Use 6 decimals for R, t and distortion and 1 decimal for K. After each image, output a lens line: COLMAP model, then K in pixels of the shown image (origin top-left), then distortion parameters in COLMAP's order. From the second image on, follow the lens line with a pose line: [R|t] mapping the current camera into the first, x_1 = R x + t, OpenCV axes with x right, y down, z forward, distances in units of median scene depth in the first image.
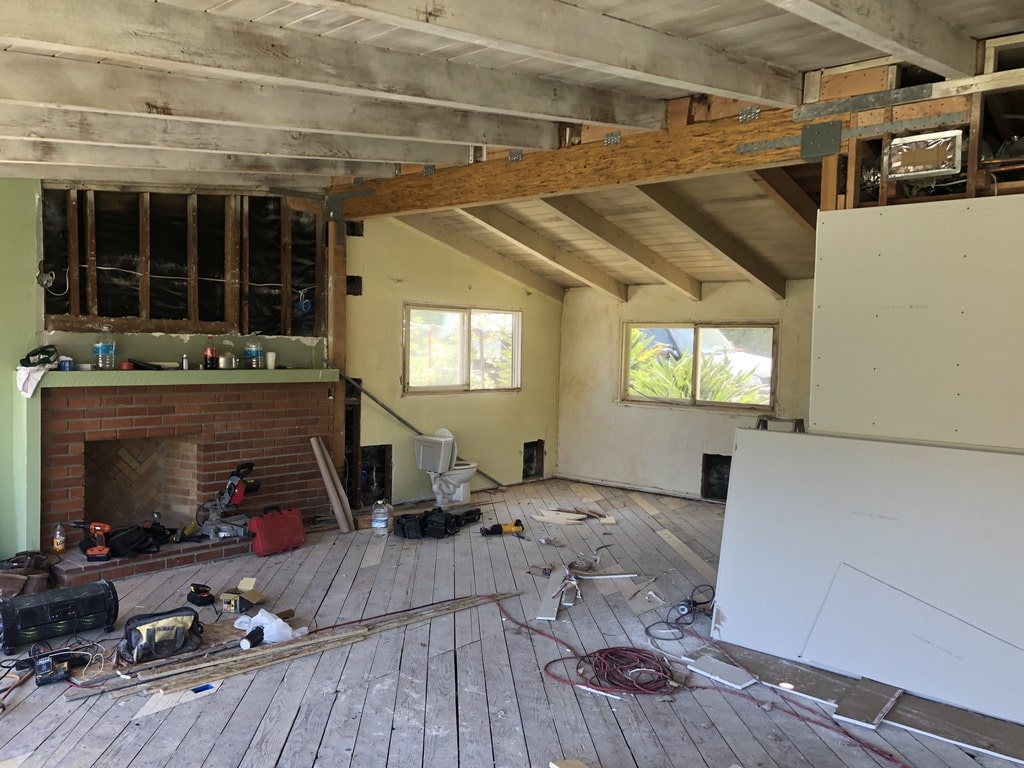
lens RADIAL K [[841.2, 0, 511.2], [0, 841.2, 382.0], [0, 0, 1]] dist [0.012515, -0.002426]
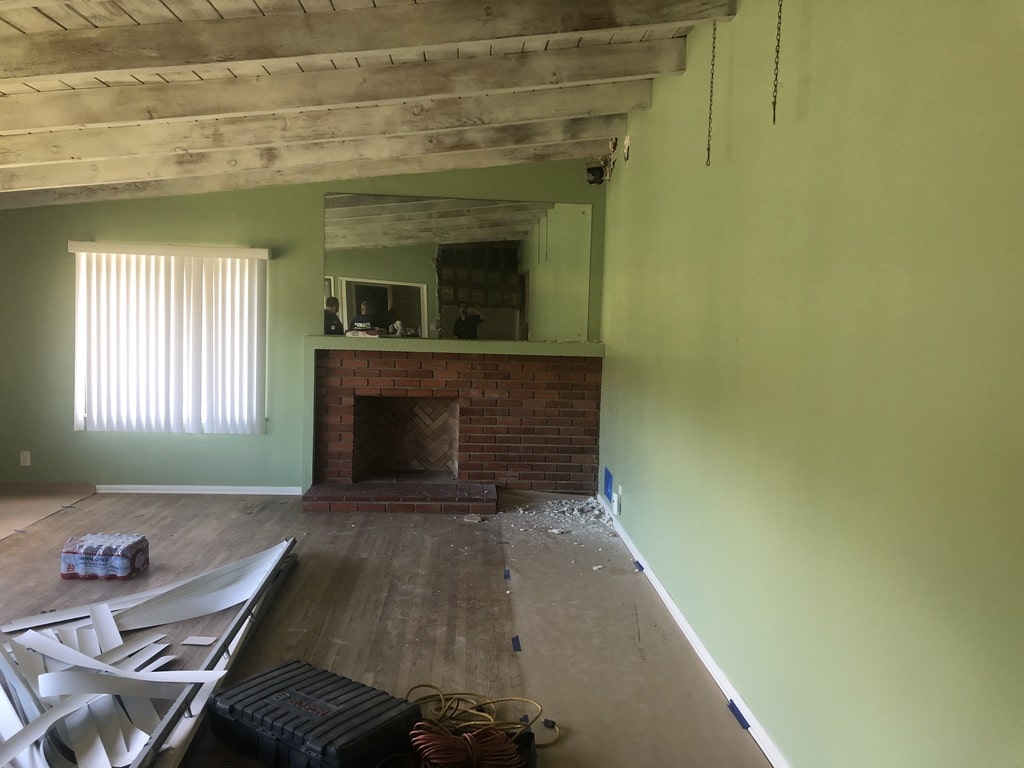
lens RADIAL K [[841.2, 0, 511.8], [0, 841.2, 384.8], [0, 0, 1]] dist [0.012515, -0.002426]
pose [[0.702405, 0.058019, -0.709409, 0.638262], [-0.044101, 0.998305, 0.037981, -0.000883], [0.710410, 0.004608, 0.703773, 0.387086]]
